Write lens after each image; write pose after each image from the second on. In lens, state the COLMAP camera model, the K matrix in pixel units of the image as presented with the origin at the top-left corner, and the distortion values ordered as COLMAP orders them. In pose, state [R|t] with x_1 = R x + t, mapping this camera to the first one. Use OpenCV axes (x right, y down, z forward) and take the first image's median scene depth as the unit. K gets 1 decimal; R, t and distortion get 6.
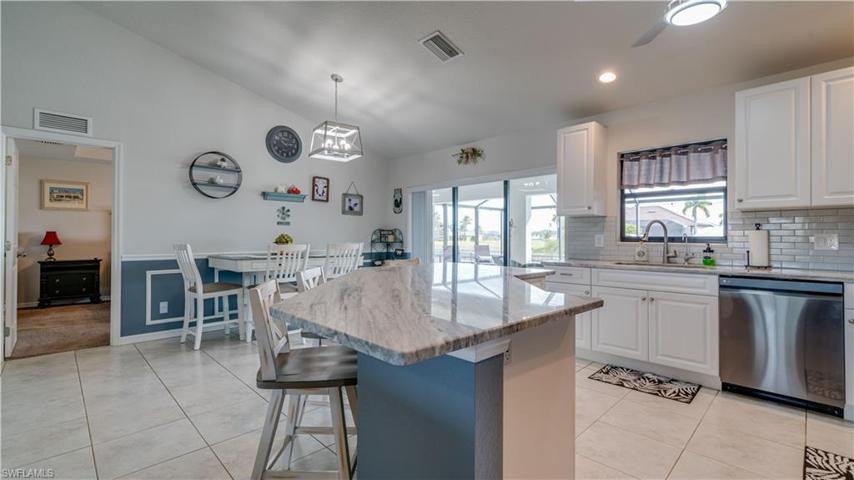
lens RADIAL K [[378.8, 0, 427.0], [0, 378.8, 240.0], [0, 0, 1]] dist [-0.001004, -0.000790]
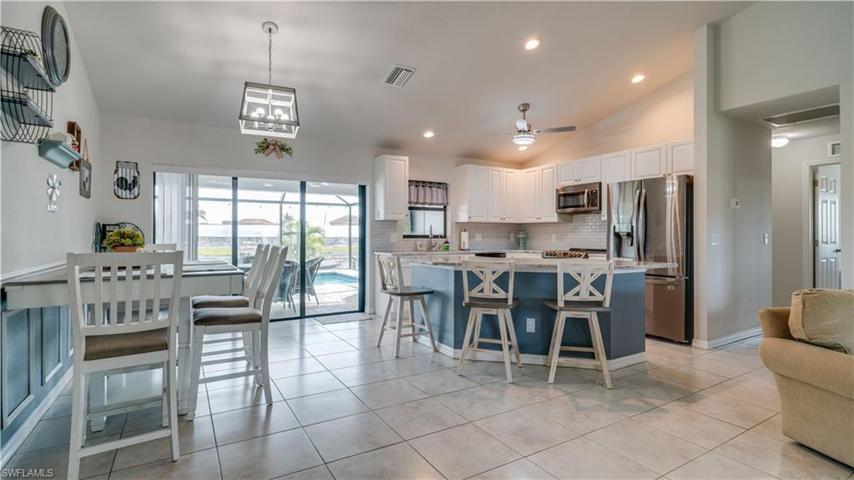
lens RADIAL K [[410.5, 0, 427.0], [0, 410.5, 240.0], [0, 0, 1]] dist [-0.001058, -0.000069]
pose [[0.224650, -0.013660, 0.974344, -0.995580], [0.007240, 0.999898, 0.012349, -0.007429], [-0.974413, 0.004280, 0.224725, 0.515582]]
